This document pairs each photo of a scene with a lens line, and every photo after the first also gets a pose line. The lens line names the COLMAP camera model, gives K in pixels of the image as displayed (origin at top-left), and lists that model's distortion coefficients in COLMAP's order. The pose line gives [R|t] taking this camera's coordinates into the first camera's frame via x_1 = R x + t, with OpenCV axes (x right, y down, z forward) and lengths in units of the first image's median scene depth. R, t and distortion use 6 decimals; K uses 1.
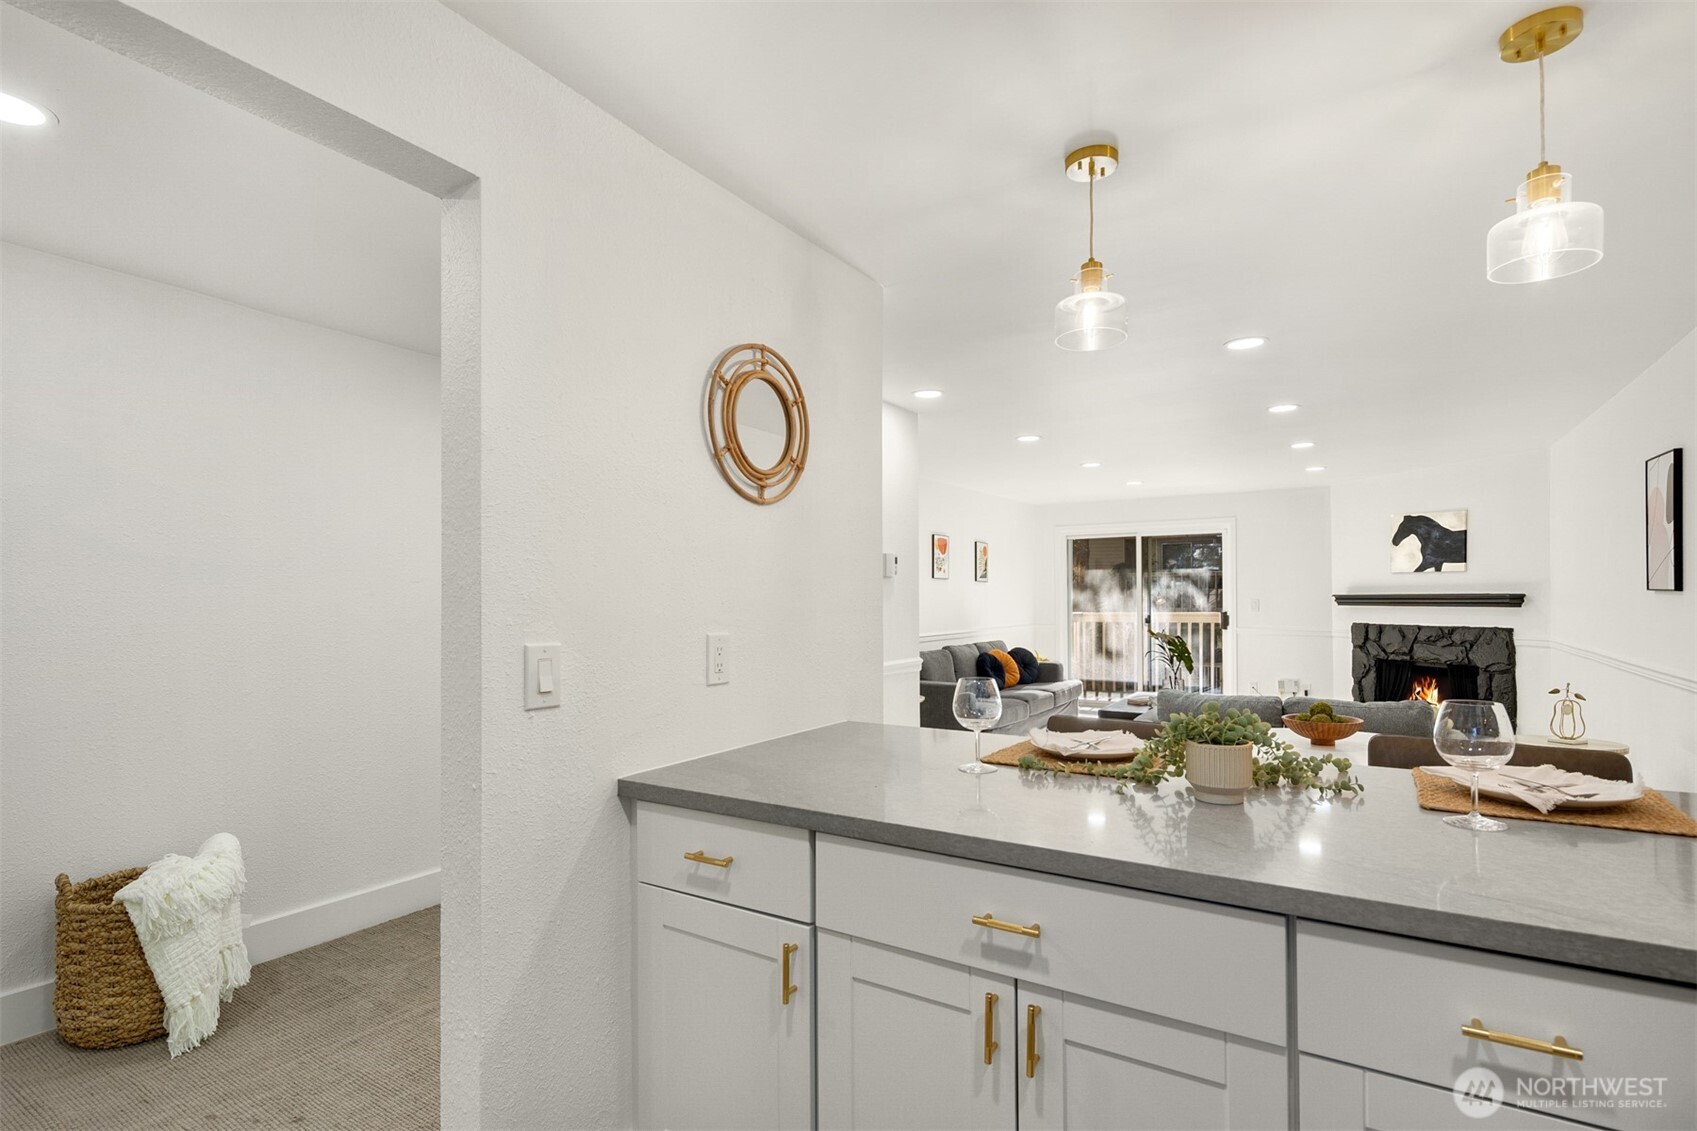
lens RADIAL K [[821.4, 0, 843.1], [0, 821.4, 595.2], [0, 0, 1]] dist [-0.000050, -0.000833]
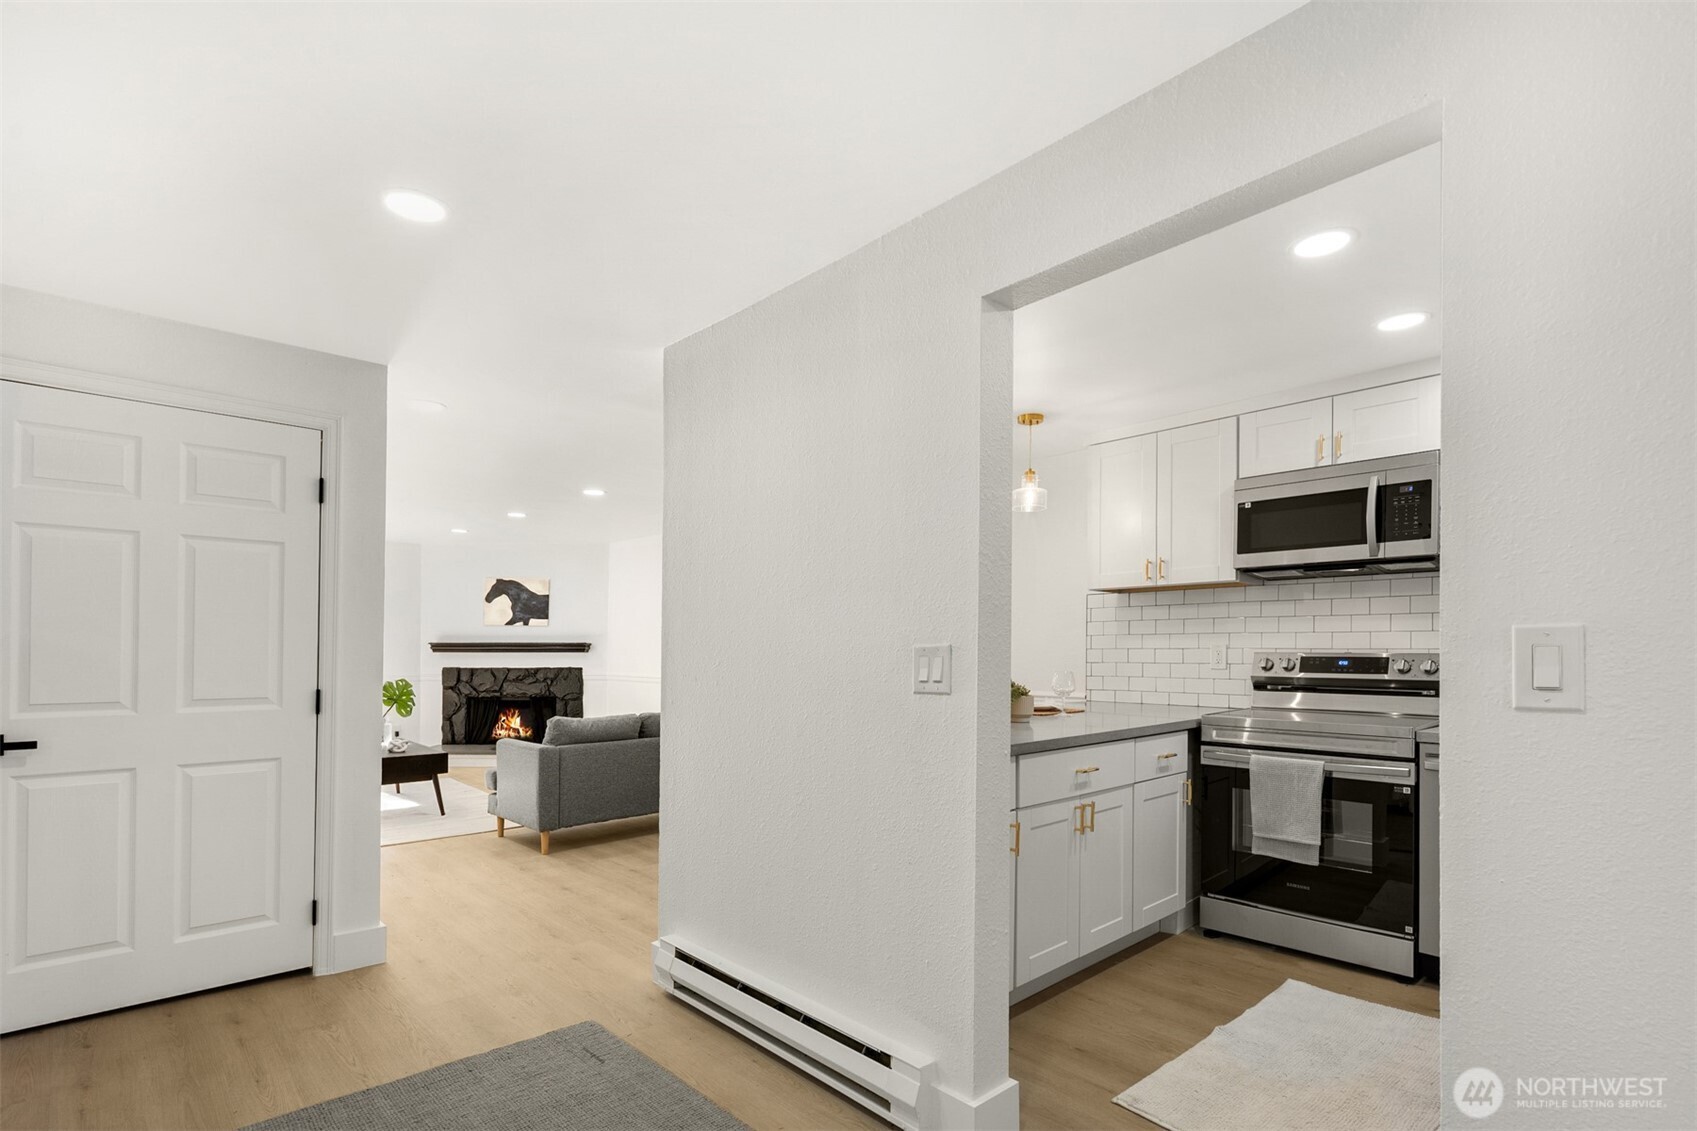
lens RADIAL K [[822.0, 0, 850.2], [0, 822.0, 660.3], [0, 0, 1]] dist [0.014778, -0.000330]
pose [[0.239698, -0.003788, 0.970840, -0.400461], [-0.006070, 0.999967, 0.005400, 0.016047], [-0.970828, -0.007187, 0.239667, 0.200927]]
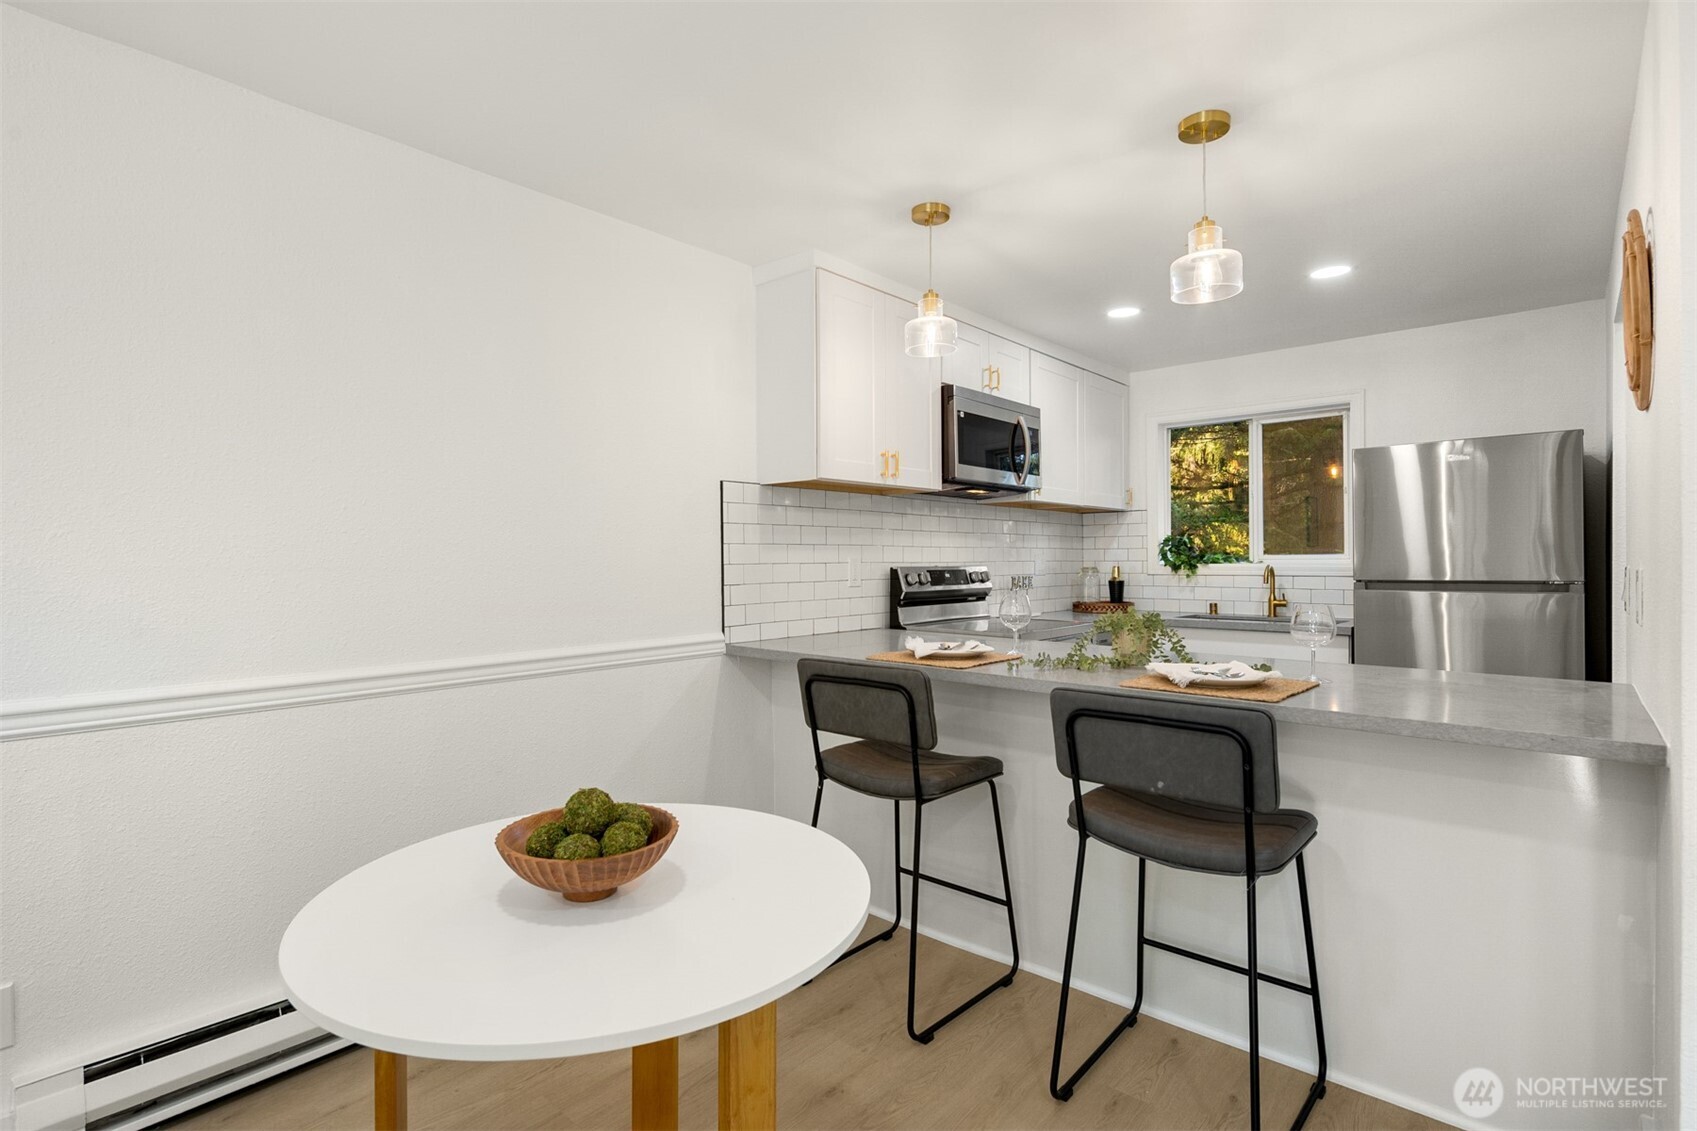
lens RADIAL K [[820.1, 0, 846.2], [0, 820.1, 555.0], [0, 0, 1]] dist [0.015676, -0.000224]
pose [[-0.989310, 0.010331, 0.145460, 0.171314], [0.009163, 0.999920, -0.008697, 0.008670], [-0.145539, -0.007271, -0.989326, 0.592657]]
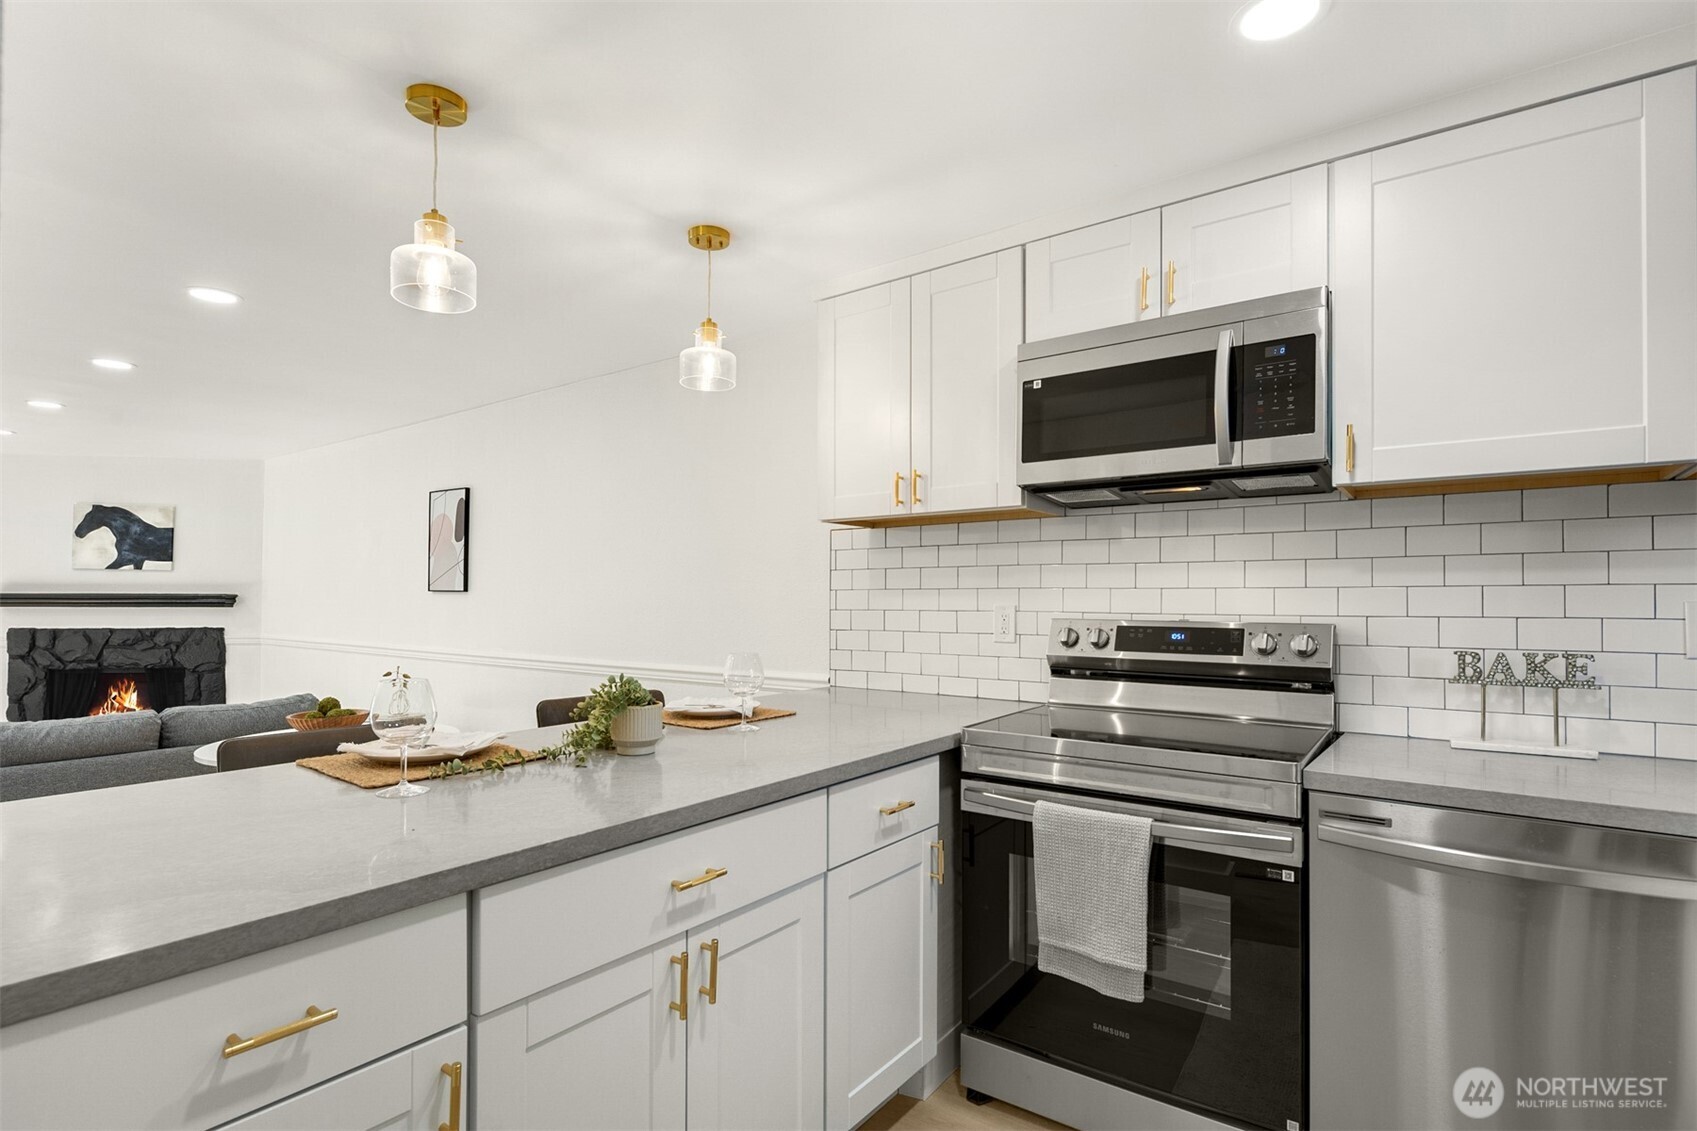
lens RADIAL K [[832.9, 0, 845.6], [0, 832.9, 603.4], [0, 0, 1]] dist [0.000773, -0.000851]
pose [[0.067675, 0.002975, 0.997703, -0.163453], [-0.006153, 0.999978, -0.002564, 0.006923], [-0.997688, -0.005965, 0.067692, 0.134610]]
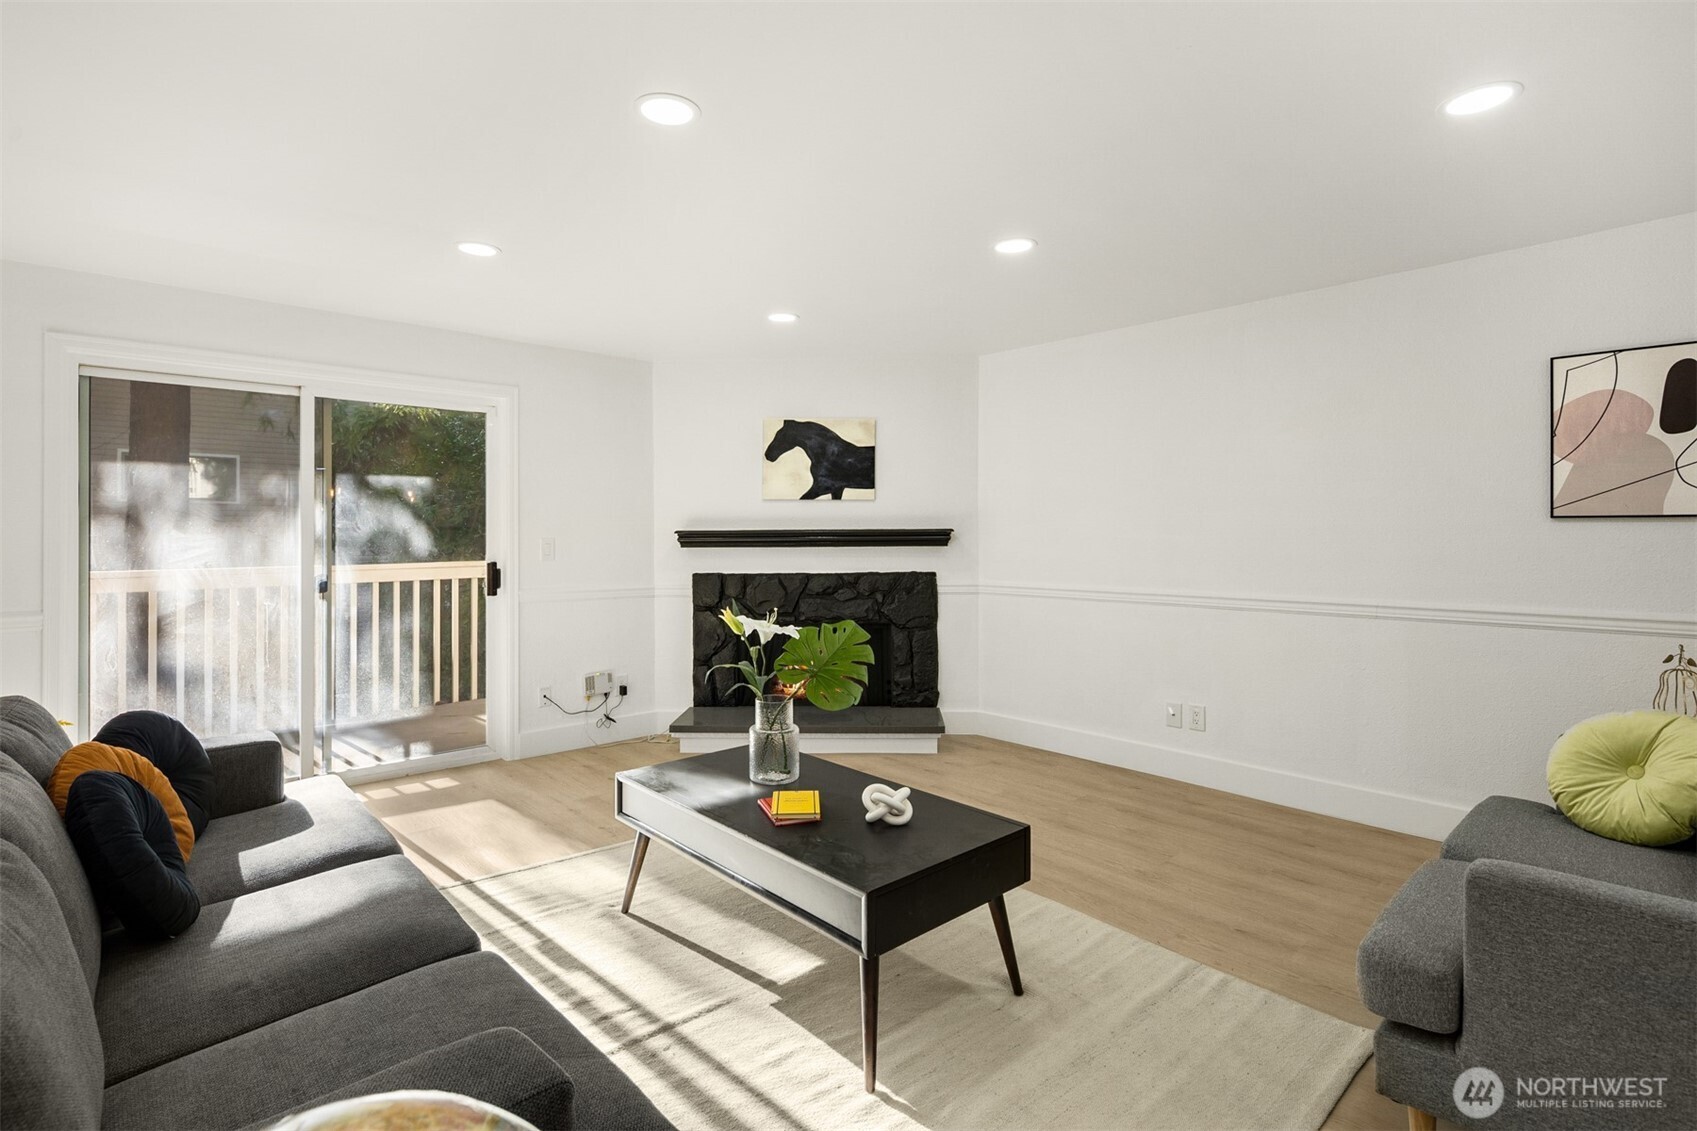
lens RADIAL K [[818.9, 0, 841.7], [0, 818.9, 534.2], [0, 0, 1]] dist [0.002485, -0.000872]
pose [[0.252606, 0.007974, 0.967536, 0.011341], [0.001679, 0.999961, -0.008680, 0.008947], [-0.967568, 0.003817, 0.252583, 0.810422]]
